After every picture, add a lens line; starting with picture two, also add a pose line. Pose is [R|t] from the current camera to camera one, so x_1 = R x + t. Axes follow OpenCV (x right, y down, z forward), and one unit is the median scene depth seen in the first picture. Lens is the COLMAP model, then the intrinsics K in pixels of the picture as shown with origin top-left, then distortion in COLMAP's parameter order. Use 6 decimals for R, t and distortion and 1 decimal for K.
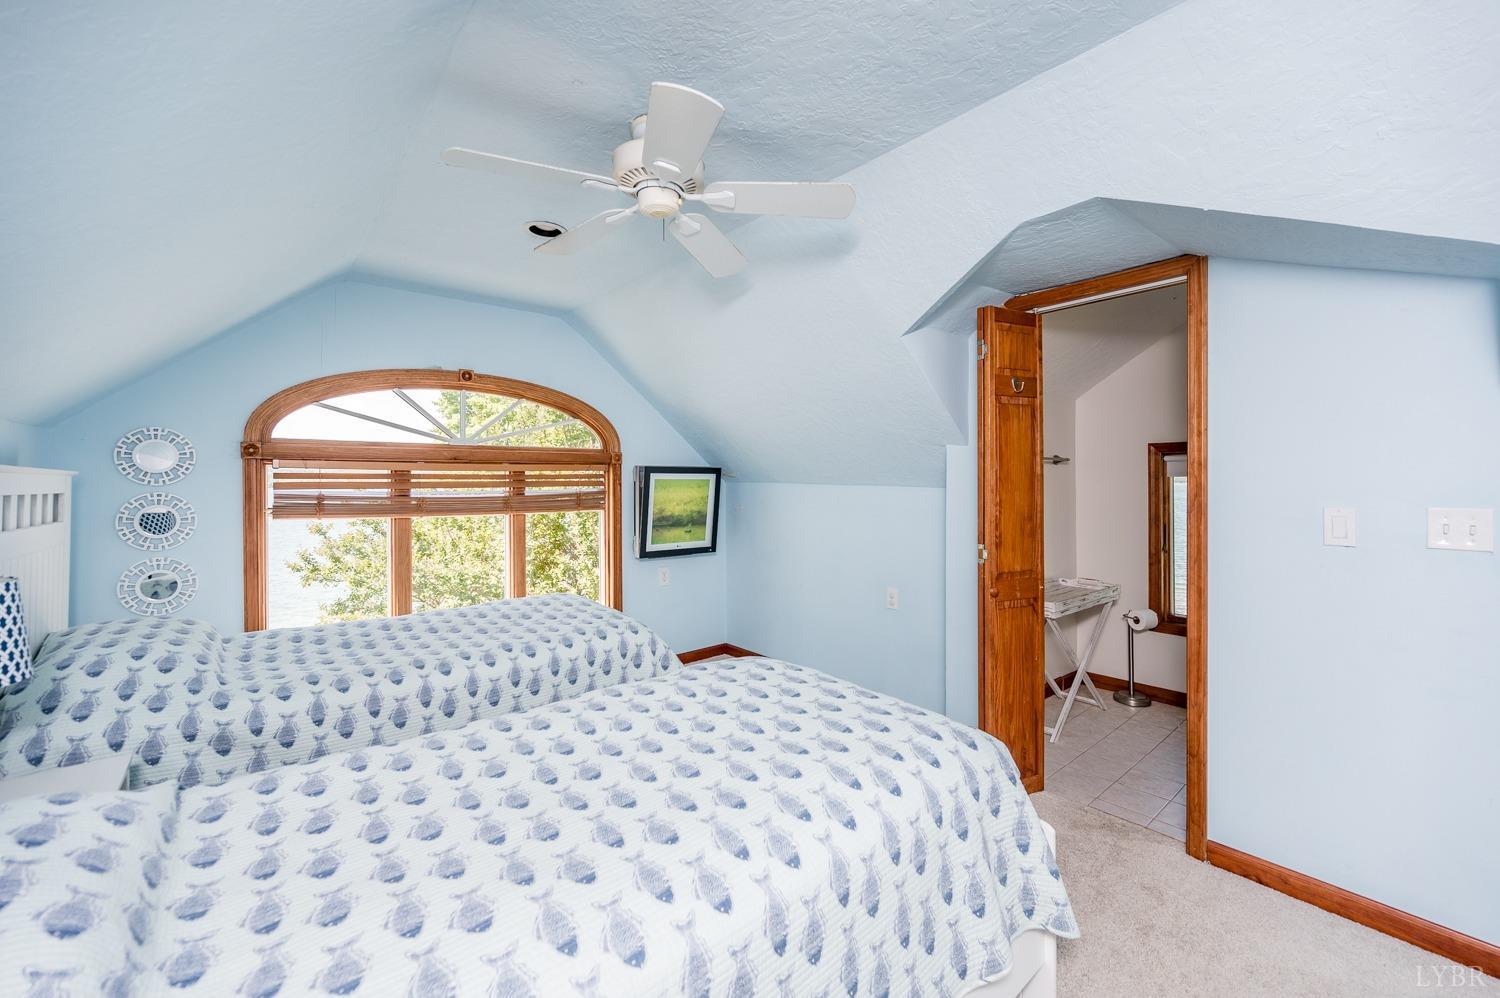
lens RADIAL K [[596.7, 0, 751.8], [0, 596.7, 501.7], [0, 0, 1]] dist [-0.000988, 0.000071]
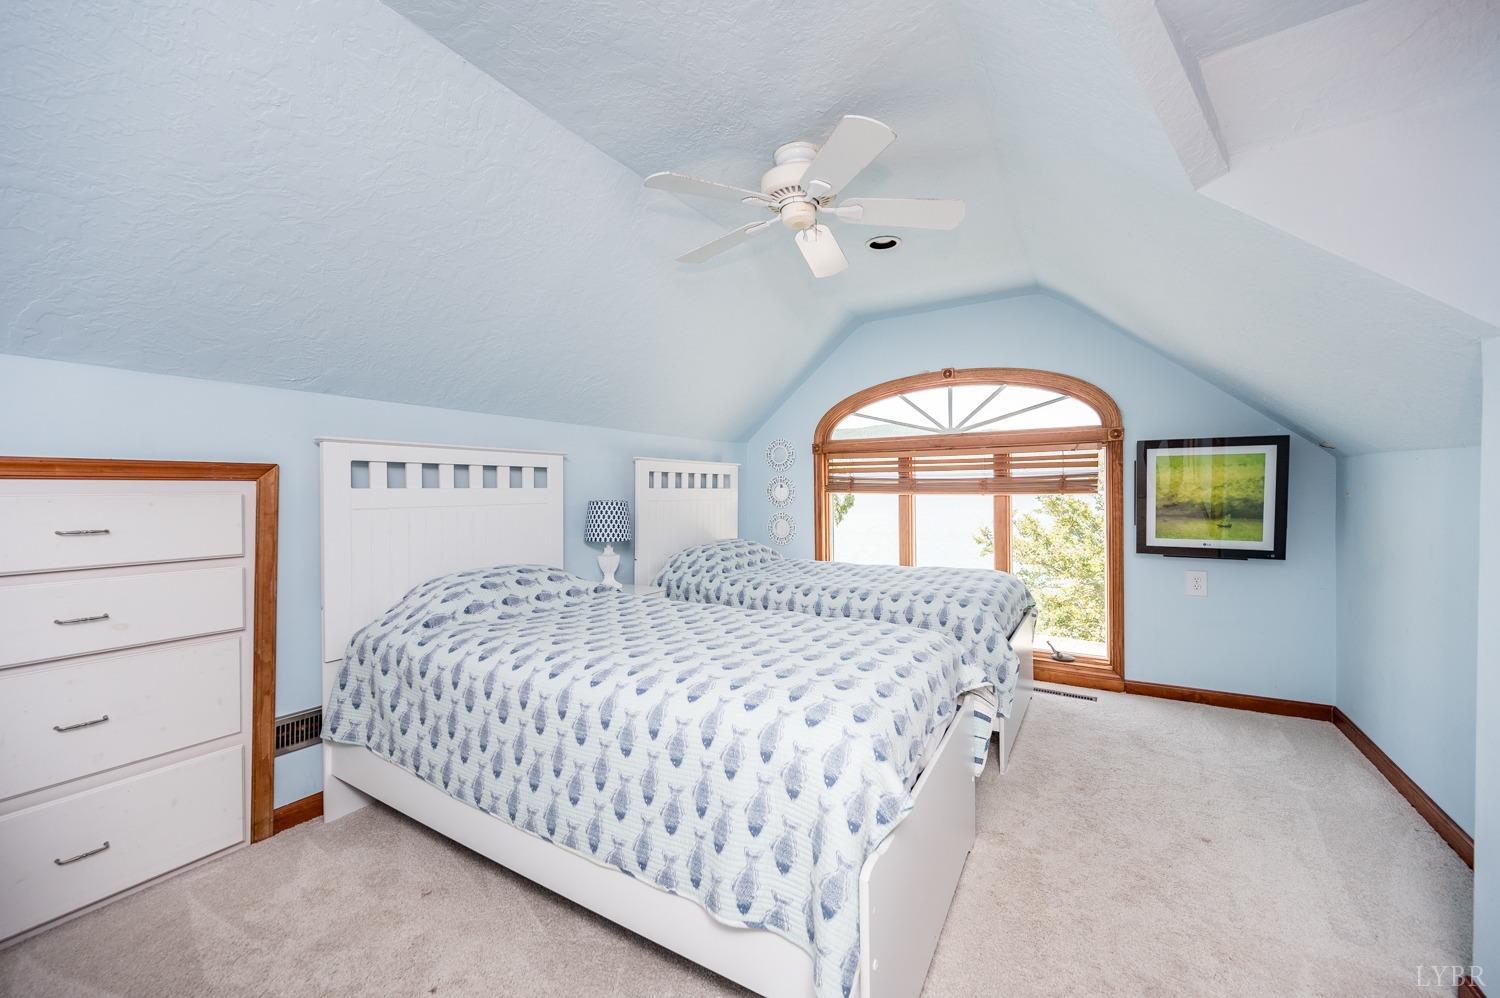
lens RADIAL K [[596.7, 0, 750.9], [0, 596.7, 486.4], [0, 0, 1]] dist [-0.000988, 0.000071]
pose [[0.325799, 0.015629, -0.945310, 0.420199], [-0.006452, 0.999877, 0.014307, -0.005651], [0.945417, 0.001438, 0.325860, 0.223972]]
